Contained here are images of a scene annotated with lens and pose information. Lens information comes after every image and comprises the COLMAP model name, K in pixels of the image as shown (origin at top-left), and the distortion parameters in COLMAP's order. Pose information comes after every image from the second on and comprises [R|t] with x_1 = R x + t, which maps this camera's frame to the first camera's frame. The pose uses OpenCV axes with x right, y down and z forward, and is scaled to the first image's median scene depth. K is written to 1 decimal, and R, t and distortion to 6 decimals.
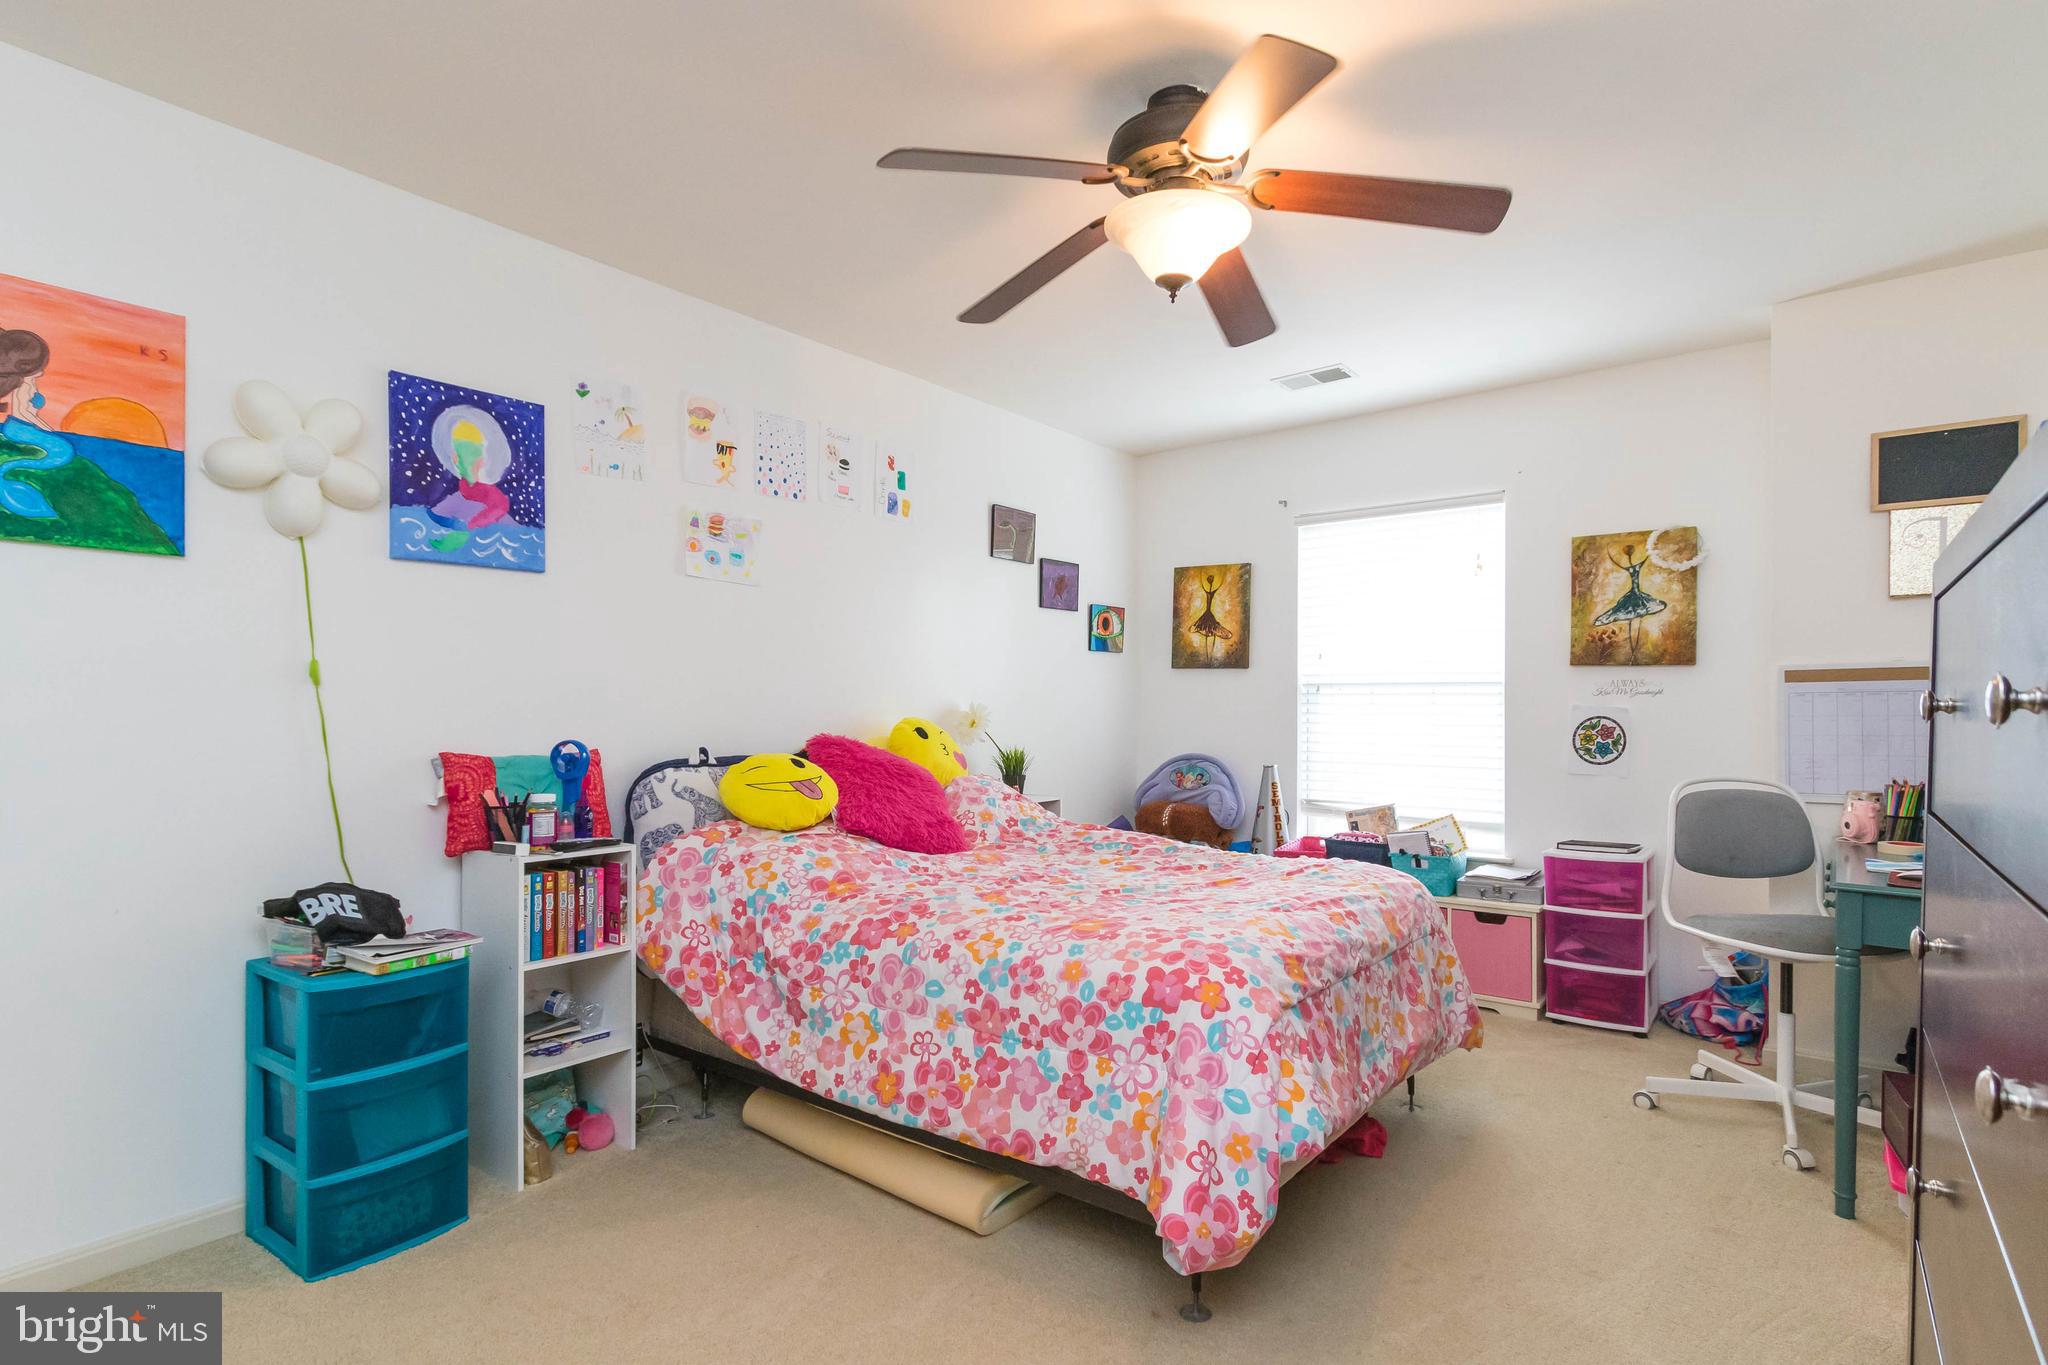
lens RADIAL K [[1021.9, 0, 981.9], [0, 1021.9, 704.2], [0, 0, 1]] dist [0.007459, -0.005903]
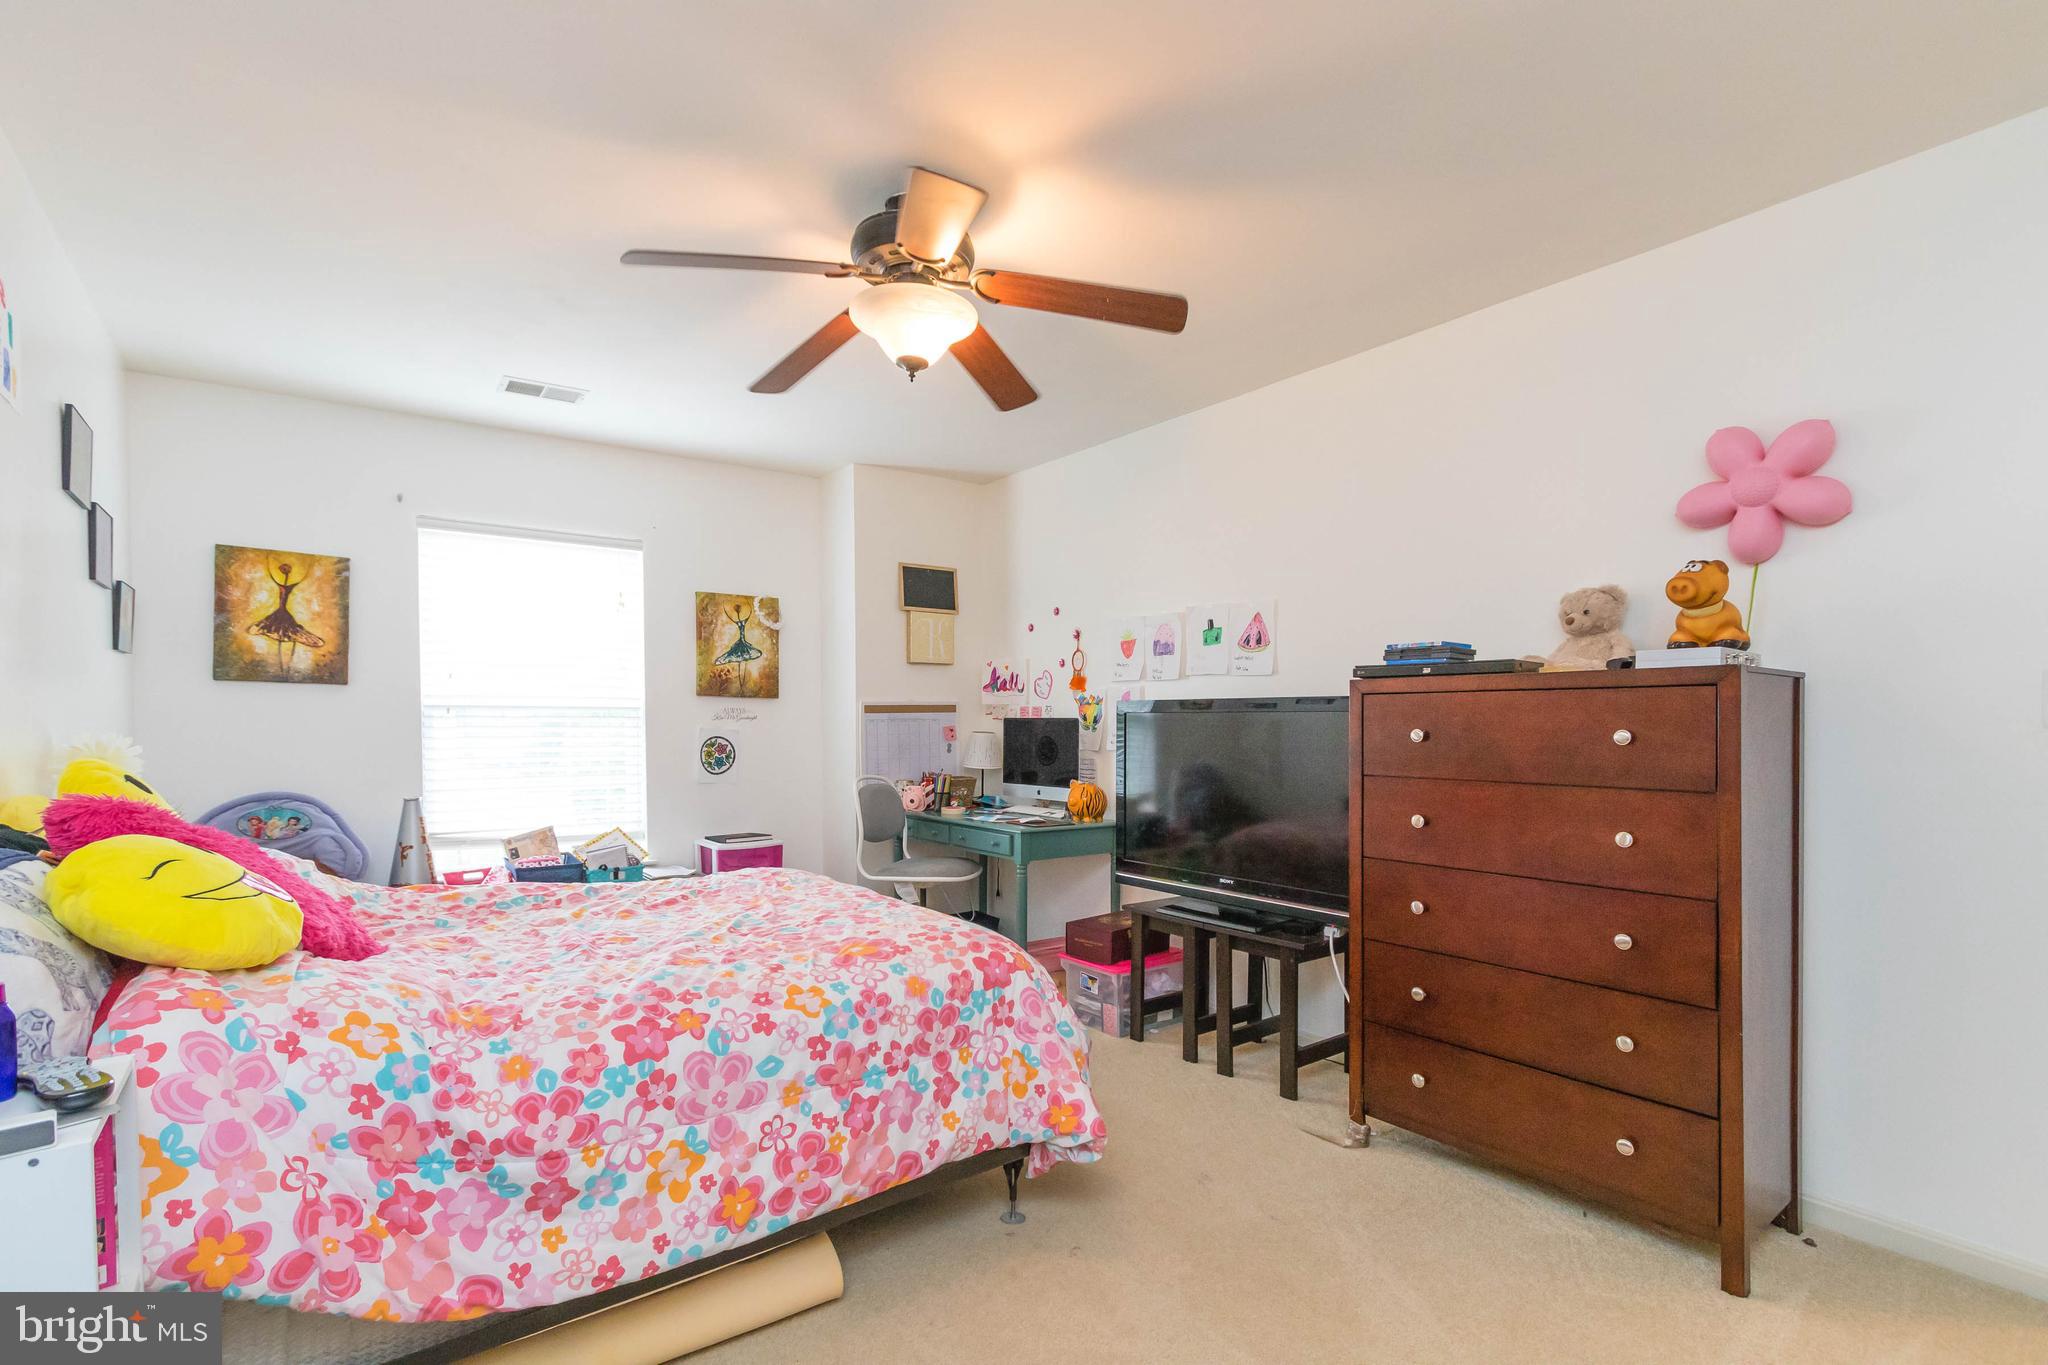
lens RADIAL K [[958.9, 0, 1024.0], [0, 958.9, 727.8], [0, 0, 1]] dist [0.000927, 0.000052]
pose [[0.233618, -0.008183, 0.972294, -0.657021], [-0.001600, 0.999960, 0.008801, -0.014126], [-0.972327, -0.003612, 0.233596, 0.502287]]
